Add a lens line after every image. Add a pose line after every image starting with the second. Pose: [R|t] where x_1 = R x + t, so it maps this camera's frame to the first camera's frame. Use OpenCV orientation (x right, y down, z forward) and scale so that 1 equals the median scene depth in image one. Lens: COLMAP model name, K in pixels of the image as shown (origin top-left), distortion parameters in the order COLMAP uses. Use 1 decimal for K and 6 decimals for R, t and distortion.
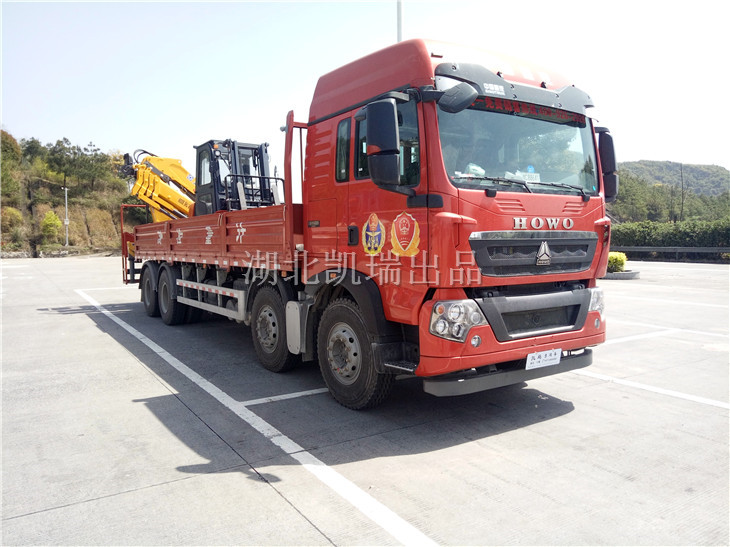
lens RADIAL K [[549.5, 0, 367.2], [0, 549.5, 287.7], [0, 0, 1]] dist [0.060766, -0.063784]
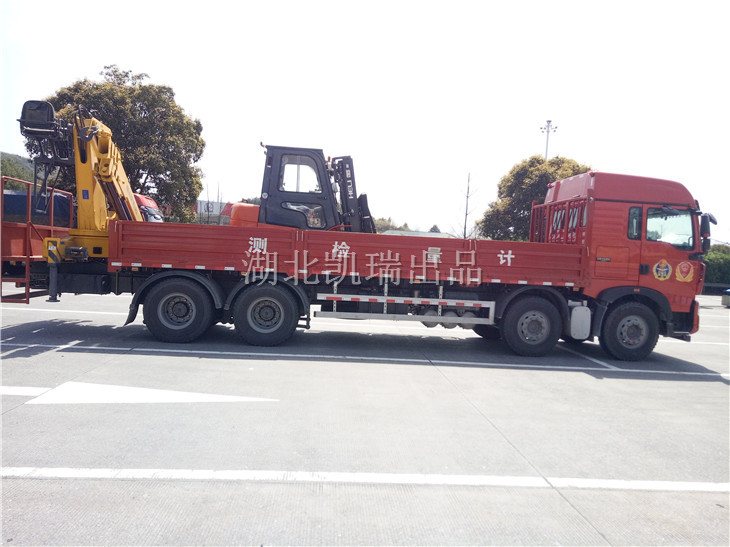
lens RADIAL K [[549.5, 0, 367.2], [0, 549.5, 287.7], [0, 0, 1]] dist [0.060766, -0.063784]
pose [[0.470551, -0.011670, 0.882296, -2.270777], [0.016554, 0.999853, 0.004396, -0.057581], [-0.882218, 0.012537, 0.470675, 0.986304]]
